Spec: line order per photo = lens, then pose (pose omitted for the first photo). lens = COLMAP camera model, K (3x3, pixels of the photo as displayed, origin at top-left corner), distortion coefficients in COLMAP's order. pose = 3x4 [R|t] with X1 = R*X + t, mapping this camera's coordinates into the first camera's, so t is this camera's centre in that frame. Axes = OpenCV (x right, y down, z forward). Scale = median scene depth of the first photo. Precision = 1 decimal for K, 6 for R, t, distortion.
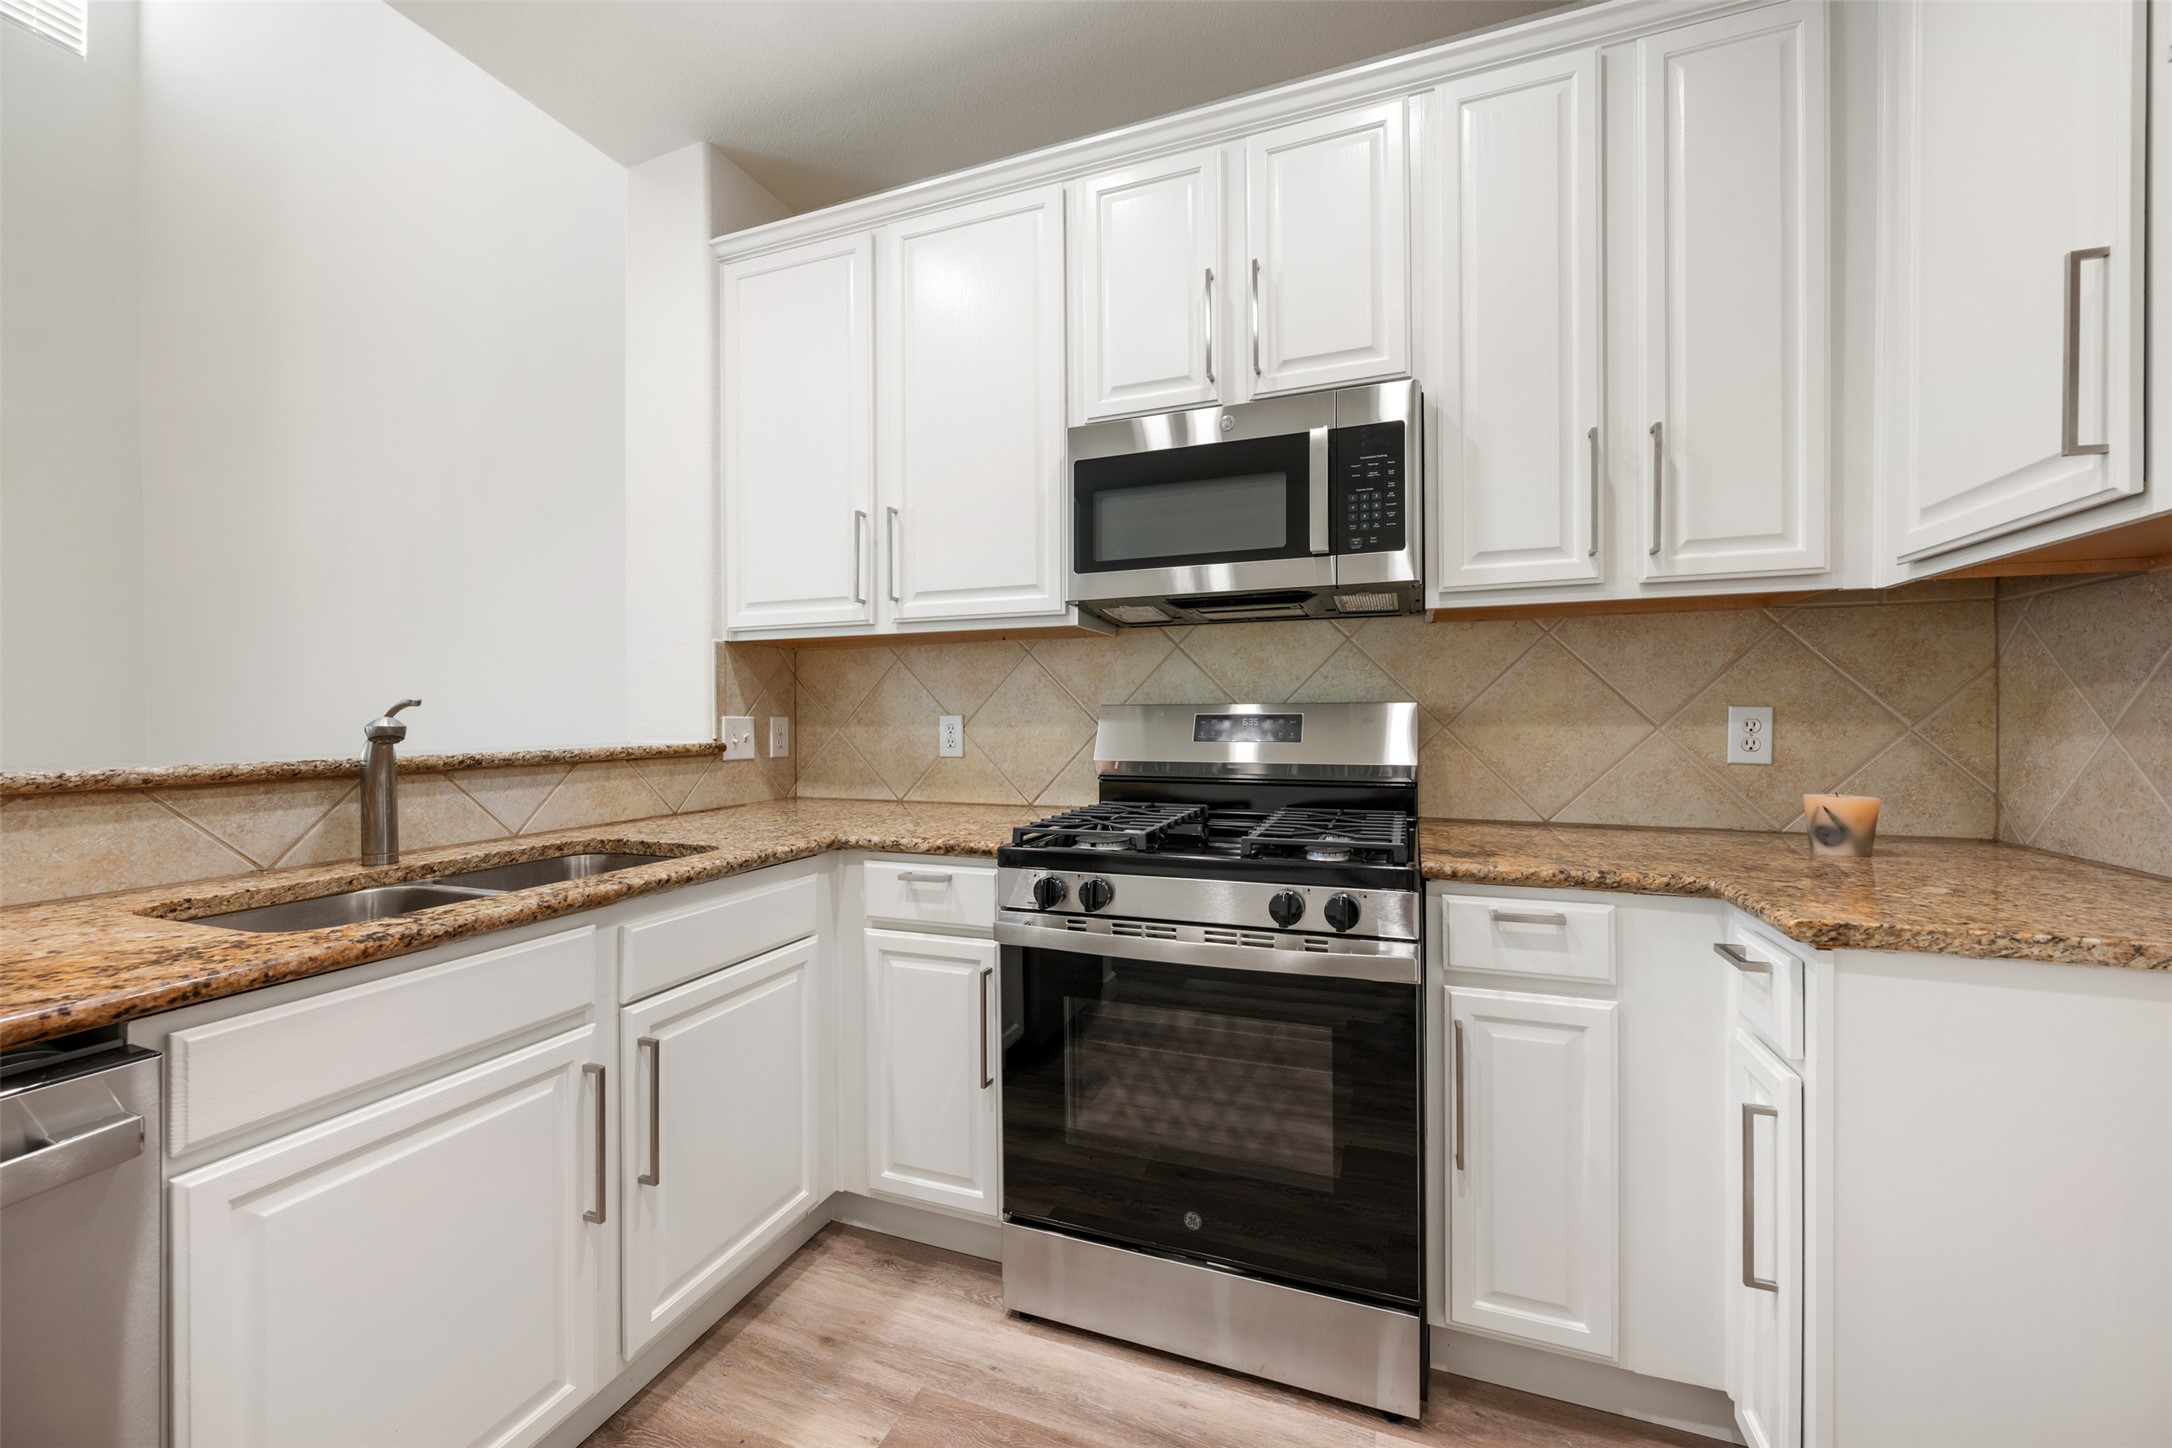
lens RADIAL K [[871.5, 0, 1080.2], [0, 871.5, 725.2], [0, 0, 1]] dist [-0.006231, 0.000866]
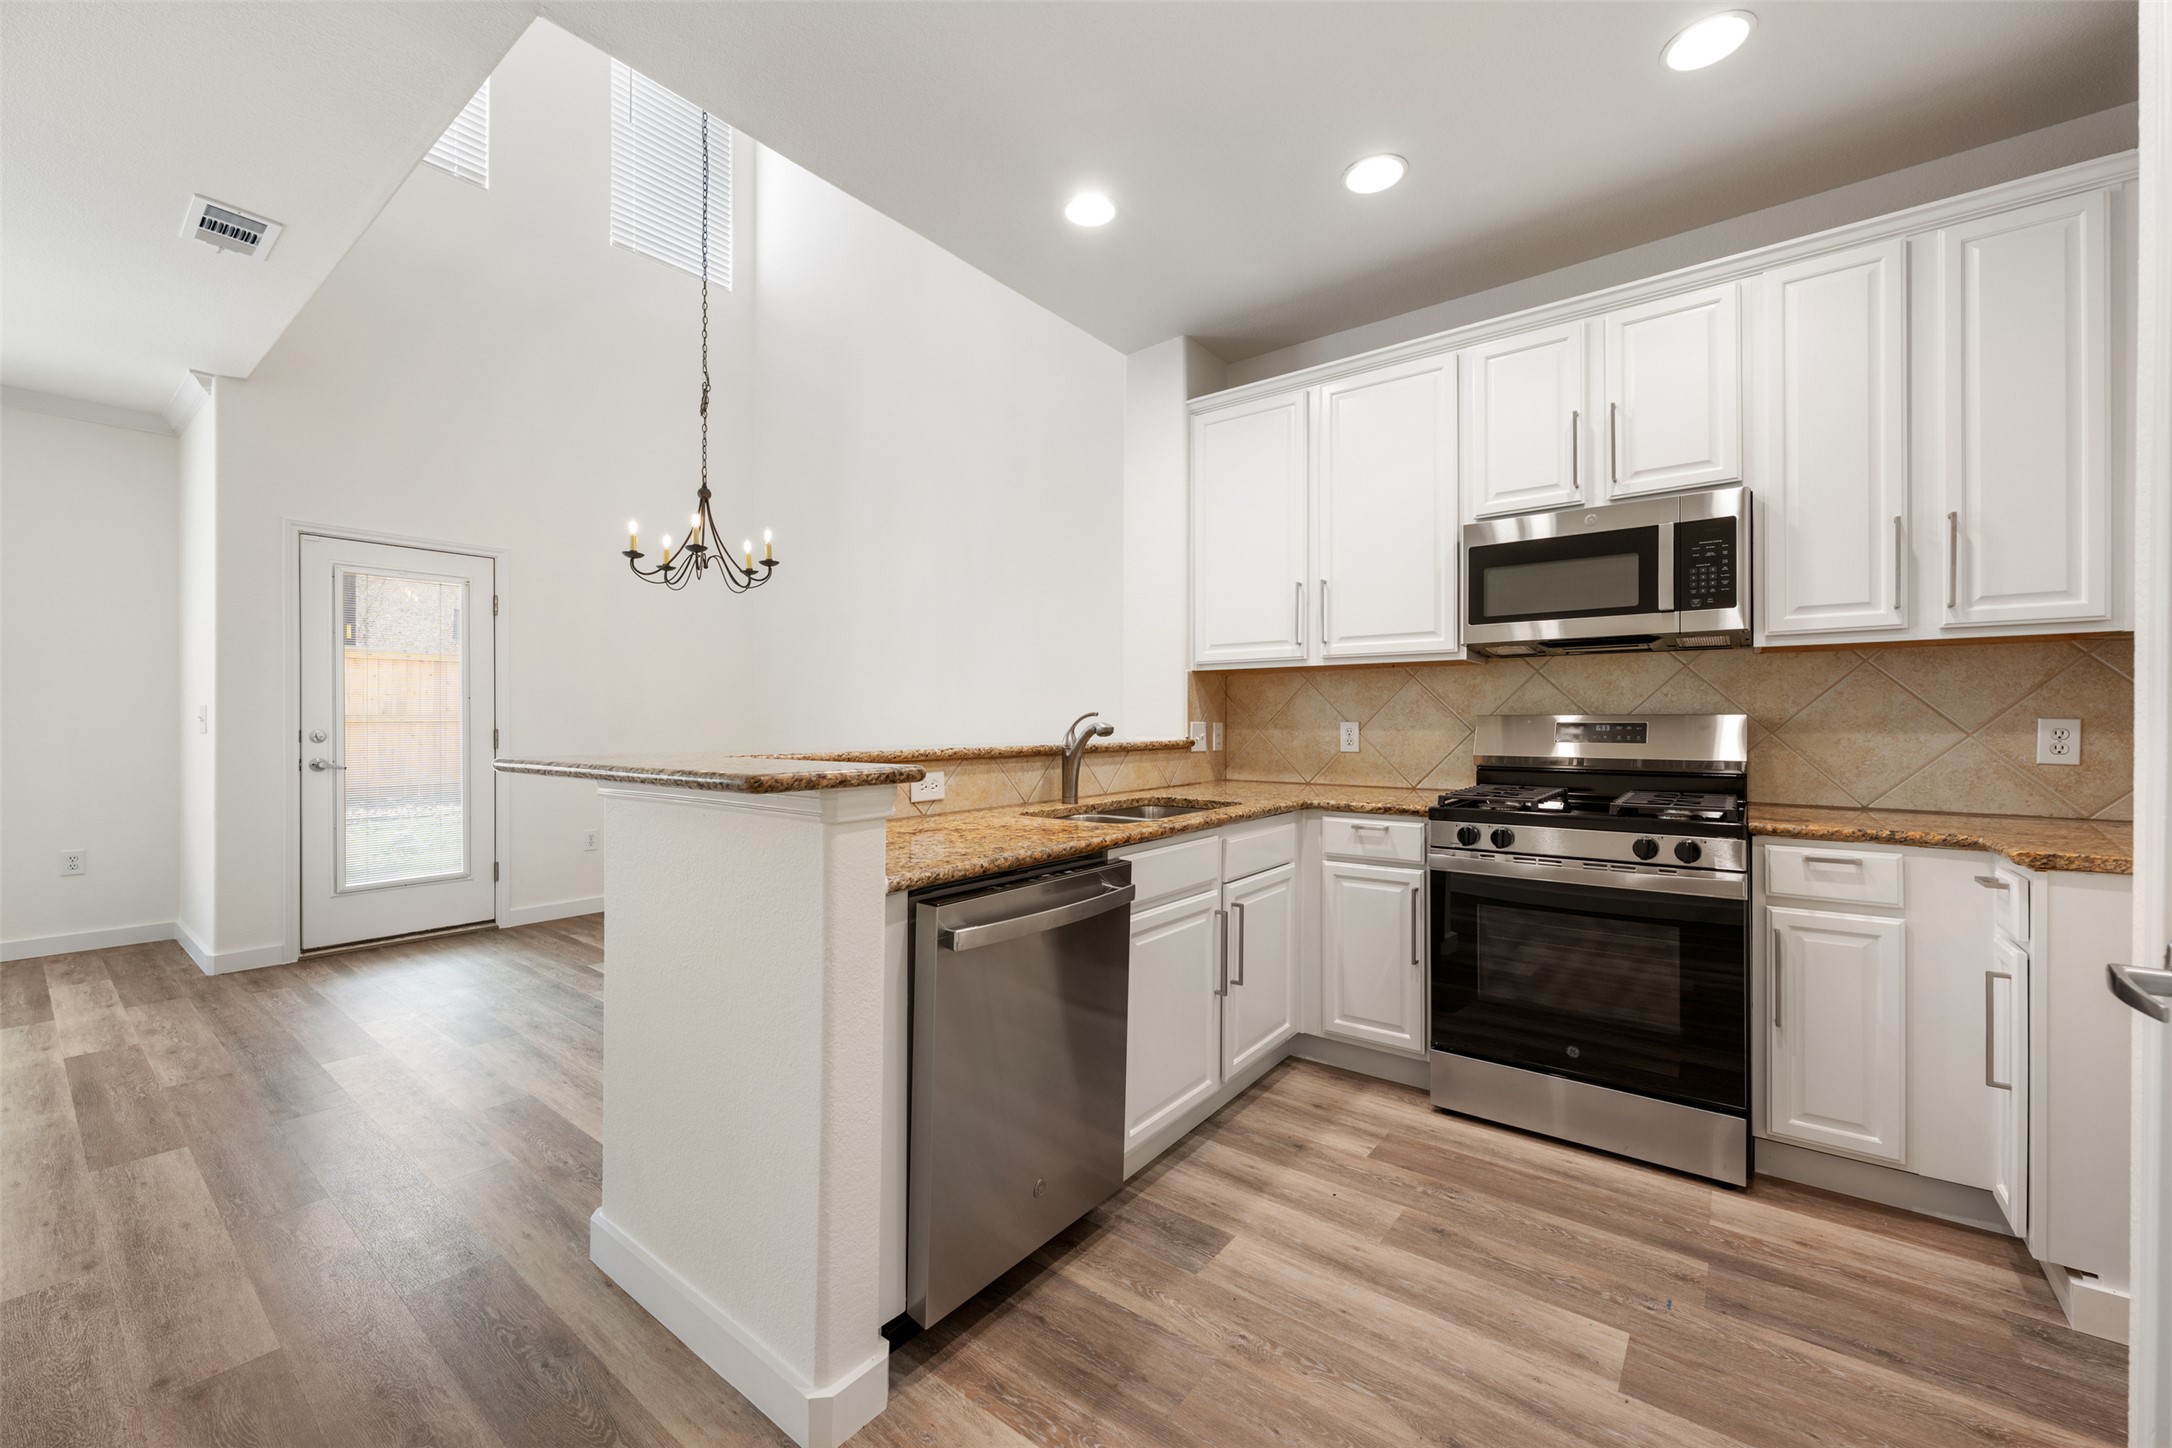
lens RADIAL K [[871.5, 0, 1070.5], [0, 871.5, 723.5], [0, 0, 1]] dist [-0.006231, 0.000866]
pose [[0.956063, 0.005733, -0.293106, -0.245853], [-0.007935, 0.999949, -0.006327, 0.004859], [0.293055, 0.008374, 0.956059, -0.662987]]
